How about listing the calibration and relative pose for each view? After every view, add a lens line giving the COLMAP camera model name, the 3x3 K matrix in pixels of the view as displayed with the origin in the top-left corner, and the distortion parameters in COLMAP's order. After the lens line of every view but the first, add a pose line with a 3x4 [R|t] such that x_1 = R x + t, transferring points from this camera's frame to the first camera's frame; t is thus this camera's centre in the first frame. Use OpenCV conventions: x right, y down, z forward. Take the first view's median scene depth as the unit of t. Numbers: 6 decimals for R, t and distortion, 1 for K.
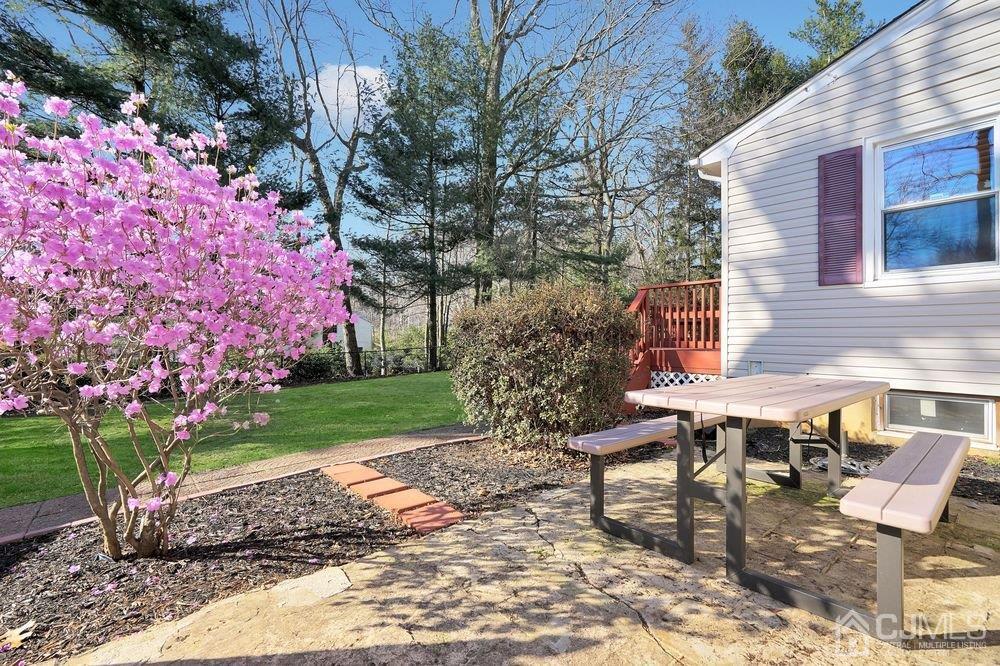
lens RADIAL K [[455.1, 0, 499.3], [0, 455.1, 334.3], [0, 0, 1]] dist [-0.004877, -0.000062]
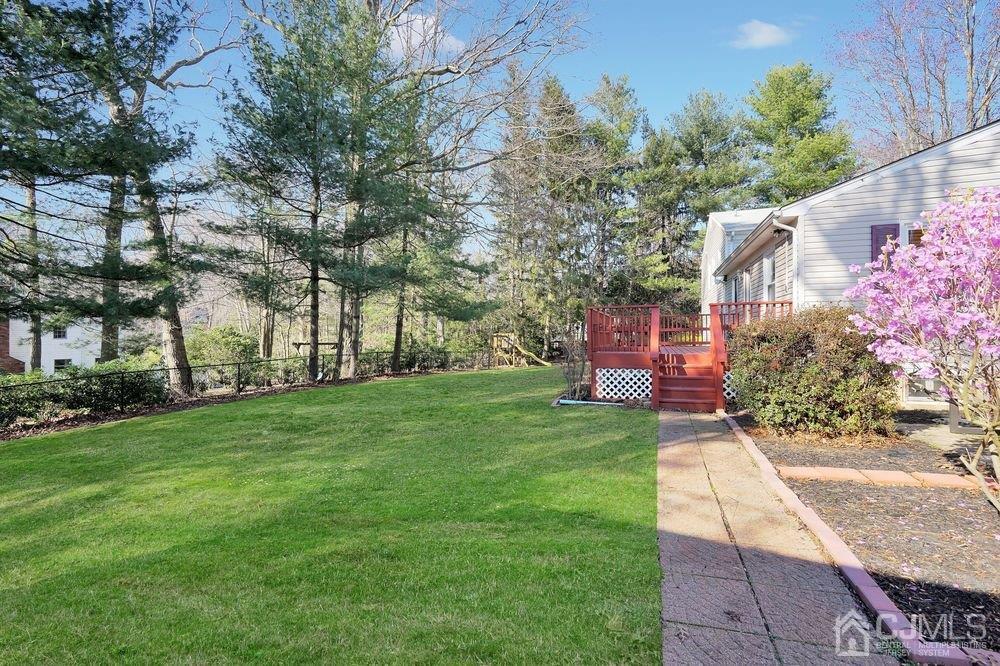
lens RADIAL K [[455.1, 0, 500.2], [0, 455.1, 334.8], [0, 0, 1]] dist [-0.004877, -0.000062]
pose [[0.863724, 0.002907, 0.503956, -1.161723], [-0.008588, 0.999923, 0.008950, -0.028978], [-0.503891, -0.012058, 0.863683, 0.319866]]
